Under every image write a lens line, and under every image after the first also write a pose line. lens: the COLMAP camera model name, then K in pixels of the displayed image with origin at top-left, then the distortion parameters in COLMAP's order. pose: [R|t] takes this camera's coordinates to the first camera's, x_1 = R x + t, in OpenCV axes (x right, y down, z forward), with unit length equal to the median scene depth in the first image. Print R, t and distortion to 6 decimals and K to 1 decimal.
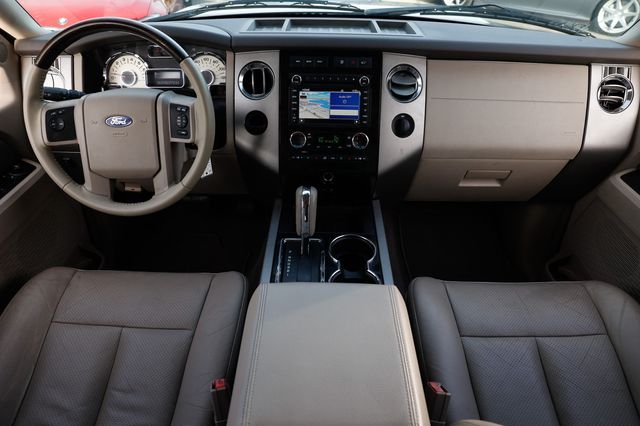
lens RADIAL K [[451.6, 0, 325.5], [0, 451.6, 212.0], [0, 0, 1]] dist [-0.108174, 0.082582]
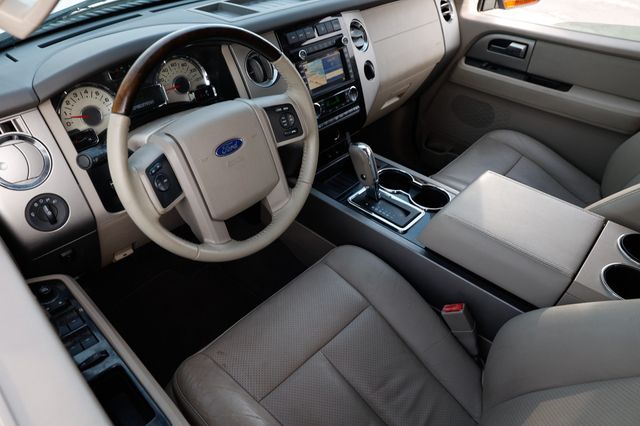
lens RADIAL K [[451.6, 0, 321.5], [0, 451.6, 216.4], [0, 0, 1]] dist [-0.108174, 0.082582]
pose [[0.655533, -0.469506, 0.591474, -0.794768], [0.413594, 0.878536, 0.238986, -0.191563], [-0.631836, 0.087967, 0.770094, 0.213190]]
